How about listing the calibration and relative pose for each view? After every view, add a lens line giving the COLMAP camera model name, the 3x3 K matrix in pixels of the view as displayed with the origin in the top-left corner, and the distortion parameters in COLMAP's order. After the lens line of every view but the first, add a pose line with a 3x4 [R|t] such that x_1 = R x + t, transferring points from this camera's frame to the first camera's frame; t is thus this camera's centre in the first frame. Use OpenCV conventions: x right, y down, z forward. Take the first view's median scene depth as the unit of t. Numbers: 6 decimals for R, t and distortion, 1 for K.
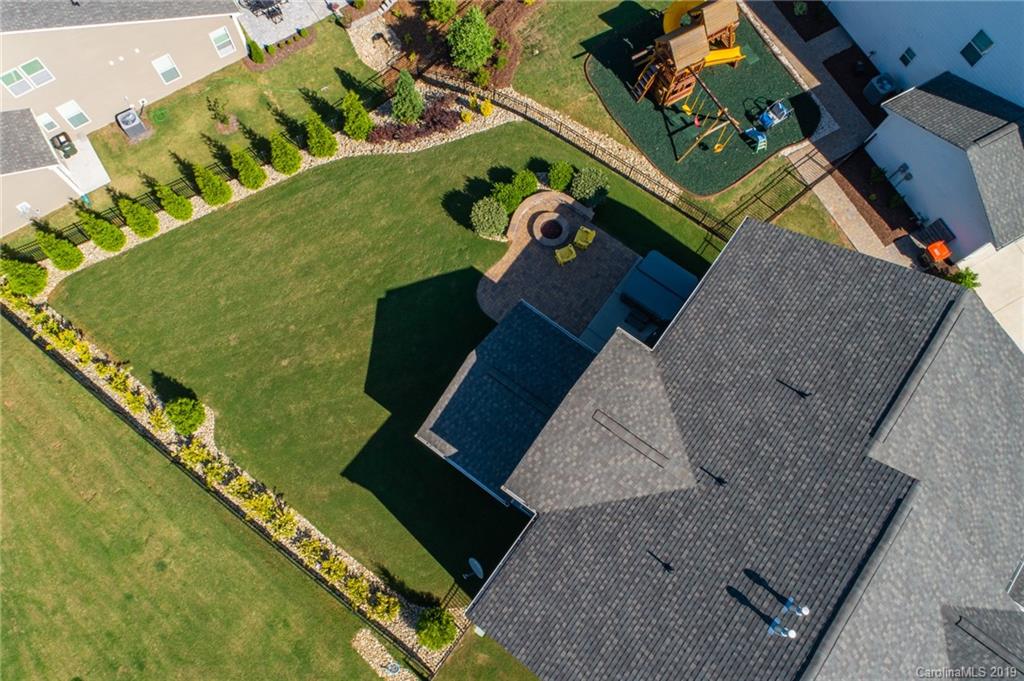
lens RADIAL K [[823.6, 0, 512.0], [0, 823.6, 340.5], [0, 0, 1]] dist [-0.008145, -0.005984]
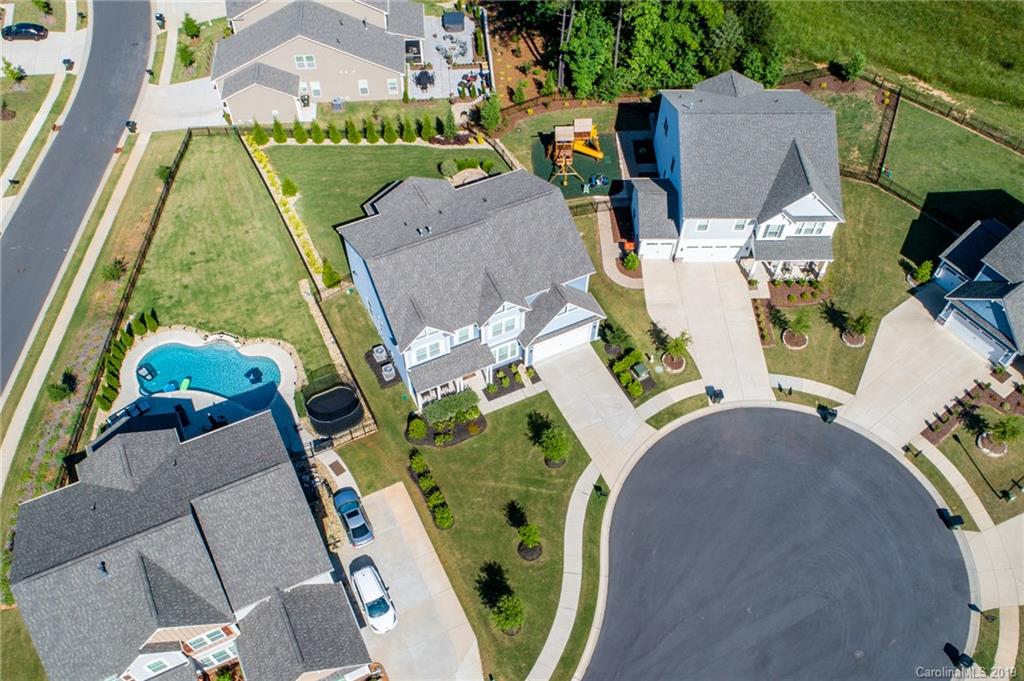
lens RADIAL K [[823.6, 0, 512.0], [0, 823.6, 340.5], [0, 0, 1]] dist [-0.008145, -0.005984]
pose [[0.892306, 0.374151, -0.252590, 0.738644], [-0.433053, 0.867471, -0.244866, 0.621259], [0.127497, 0.327880, 0.936077, -0.761491]]
